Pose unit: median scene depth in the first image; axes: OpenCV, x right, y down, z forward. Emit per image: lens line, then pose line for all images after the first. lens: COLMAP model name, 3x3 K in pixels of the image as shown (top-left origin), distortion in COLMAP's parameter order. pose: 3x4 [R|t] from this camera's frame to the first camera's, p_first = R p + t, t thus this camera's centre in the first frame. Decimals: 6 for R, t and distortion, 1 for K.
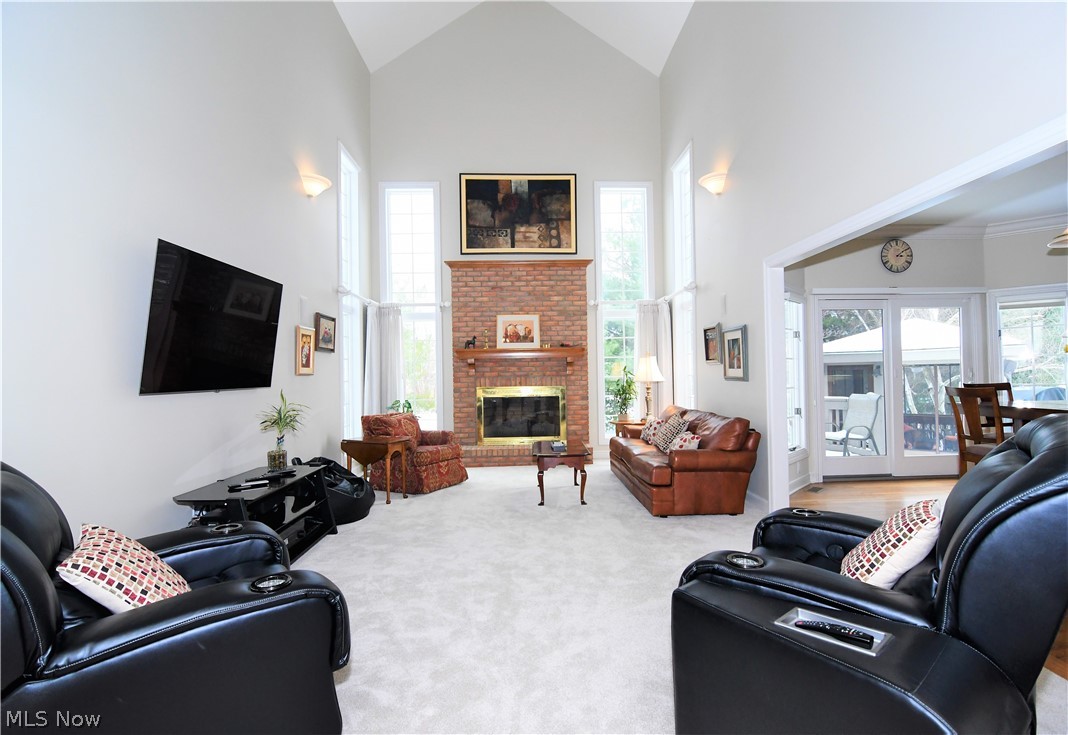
lens RADIAL K [[524.5, 0, 542.7], [0, 524.5, 365.1], [0, 0, 1]] dist [0.000782, -0.000170]
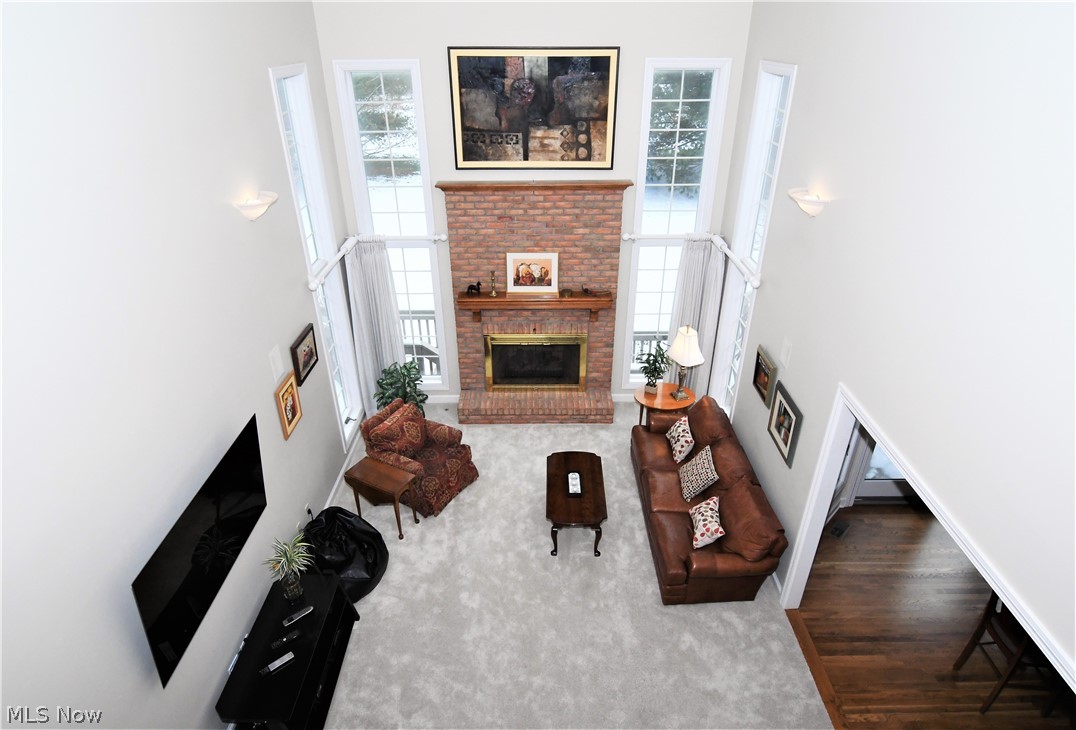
lens RADIAL K [[601.7, 0, 538.0], [0, 601.7, 365.0], [0, 0, 1]] dist [-0.024315, 0.000501]
pose [[0.999166, 0.029129, -0.028600, -0.007367], [-0.010656, 0.862412, 0.506094, -0.406158], [0.039407, -0.505368, 0.862004, 0.128623]]
